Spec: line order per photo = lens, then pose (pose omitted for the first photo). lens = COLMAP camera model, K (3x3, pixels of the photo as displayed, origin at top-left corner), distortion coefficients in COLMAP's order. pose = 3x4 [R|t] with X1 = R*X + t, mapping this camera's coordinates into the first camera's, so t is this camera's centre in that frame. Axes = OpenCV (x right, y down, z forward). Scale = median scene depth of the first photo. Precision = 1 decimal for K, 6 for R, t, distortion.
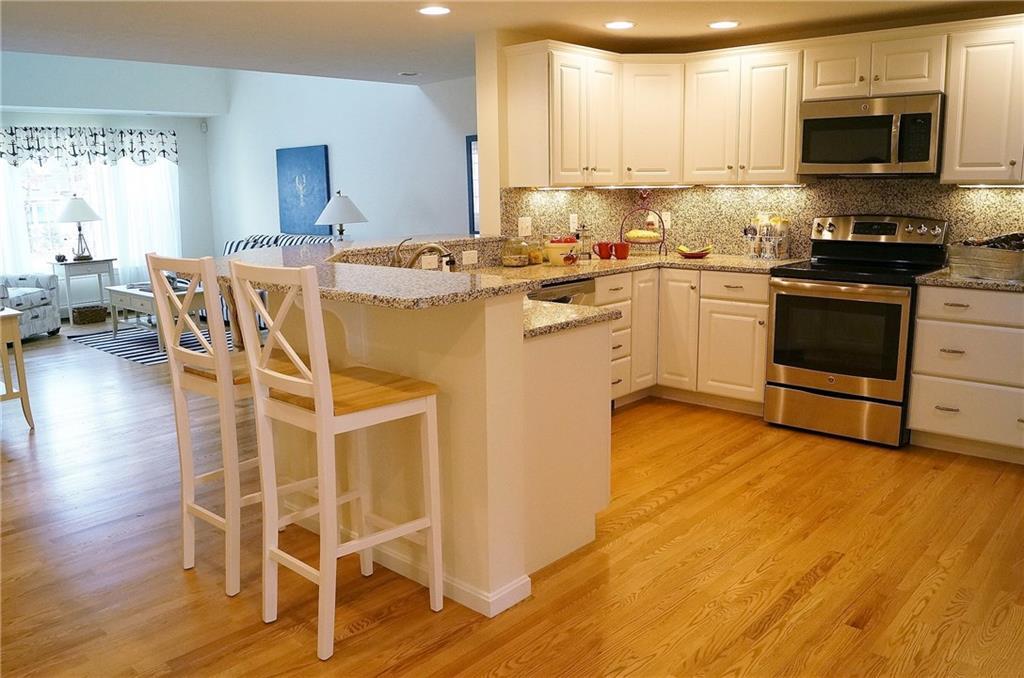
lens RADIAL K [[784.1, 0, 454.1], [0, 784.1, 327.0], [0, 0, 1]] dist [-0.073537, 0.012594]
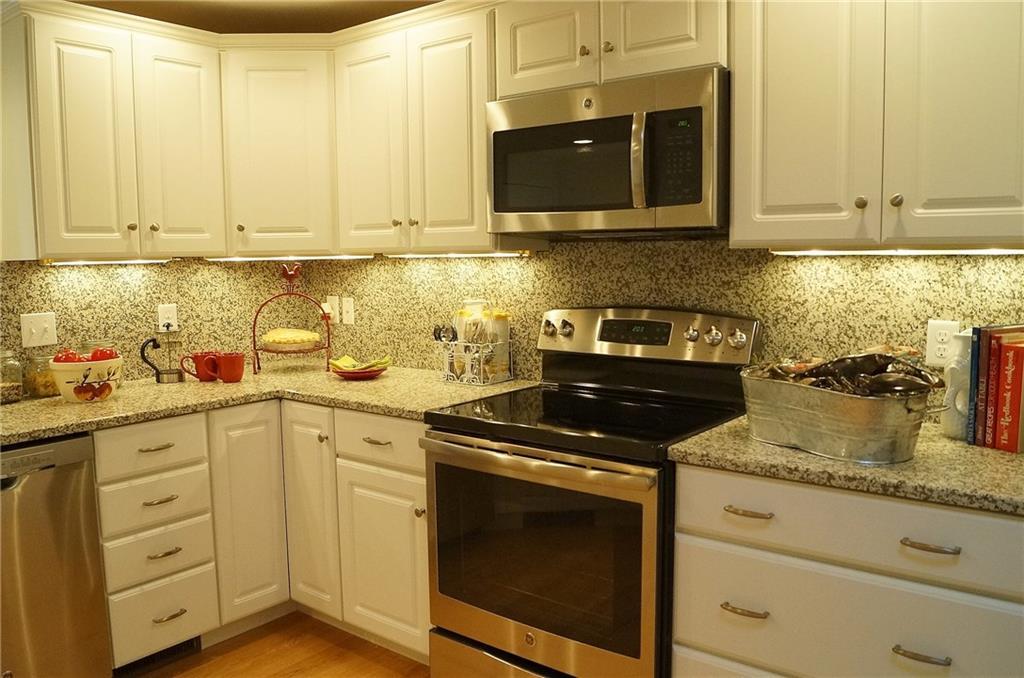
lens RADIAL K [[786.8, 0, 453.0], [0, 786.8, 339.6], [0, 0, 1]] dist [-0.072883, 0.004374]
pose [[0.997799, -0.003800, 0.066209, 0.370925], [0.008549, 0.997397, -0.071602, -0.081746], [-0.065764, 0.072011, 0.995233, 0.443666]]
